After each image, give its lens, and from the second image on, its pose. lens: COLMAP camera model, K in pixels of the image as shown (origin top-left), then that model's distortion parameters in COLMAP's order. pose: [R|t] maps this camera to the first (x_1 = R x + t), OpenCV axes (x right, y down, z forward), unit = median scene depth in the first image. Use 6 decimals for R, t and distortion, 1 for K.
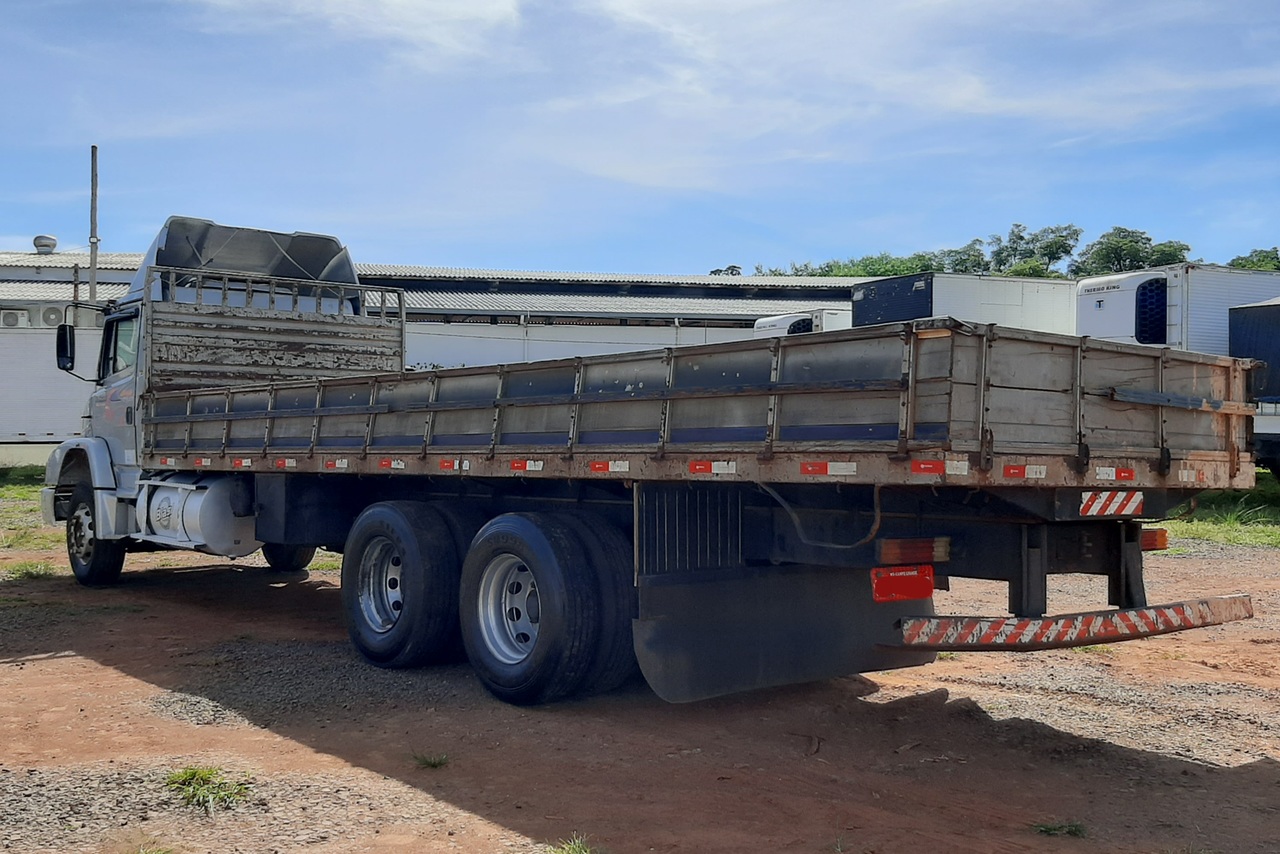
lens RADIAL K [[1363.0, 0, 637.5], [0, 1363.0, 423.5], [0, 0, 1]] dist [0.119647, -0.302829]
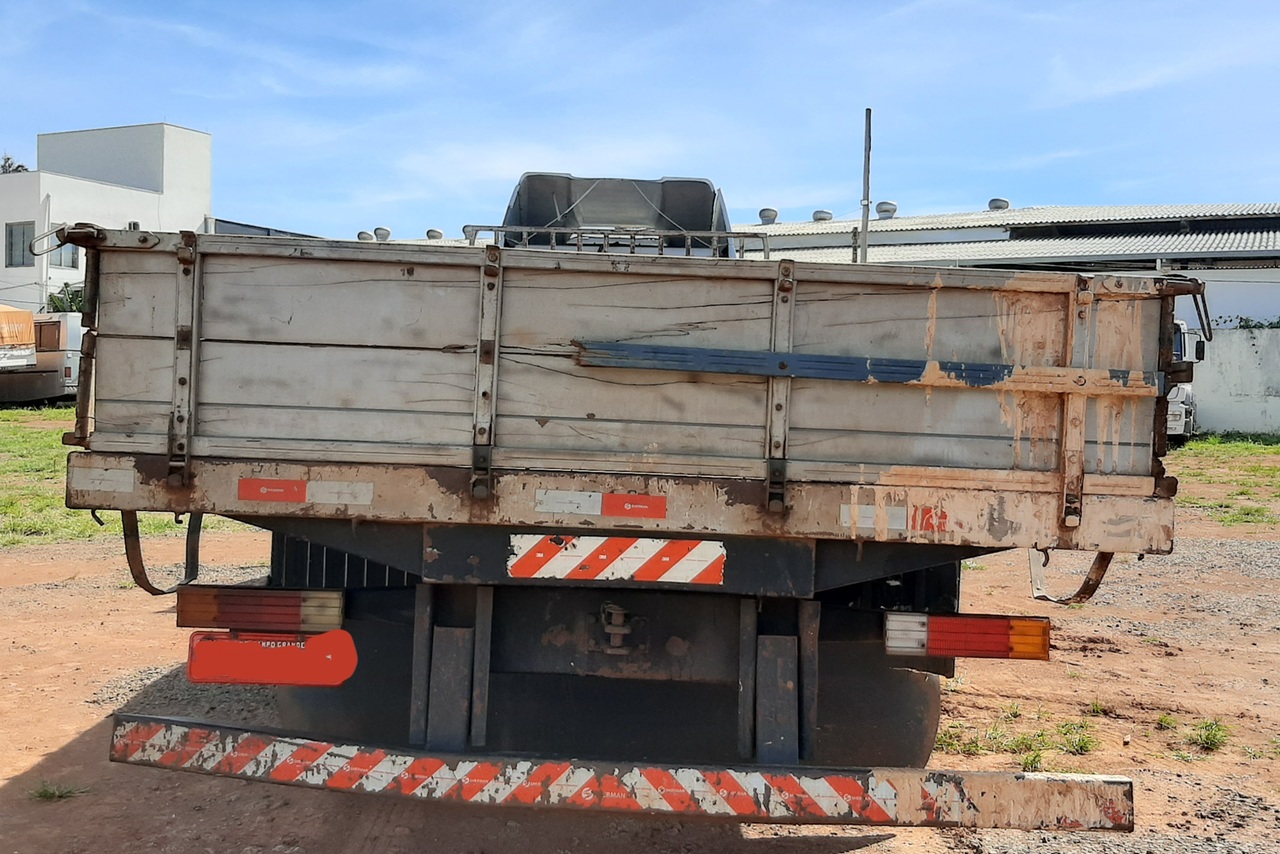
lens RADIAL K [[1363.0, 0, 637.5], [0, 1363.0, 423.5], [0, 0, 1]] dist [0.119647, -0.302829]
pose [[0.760257, 0.027429, -0.649043, 0.725740], [-0.007879, 0.999424, 0.033007, -0.012447], [0.649575, -0.019980, 0.760035, 0.637920]]
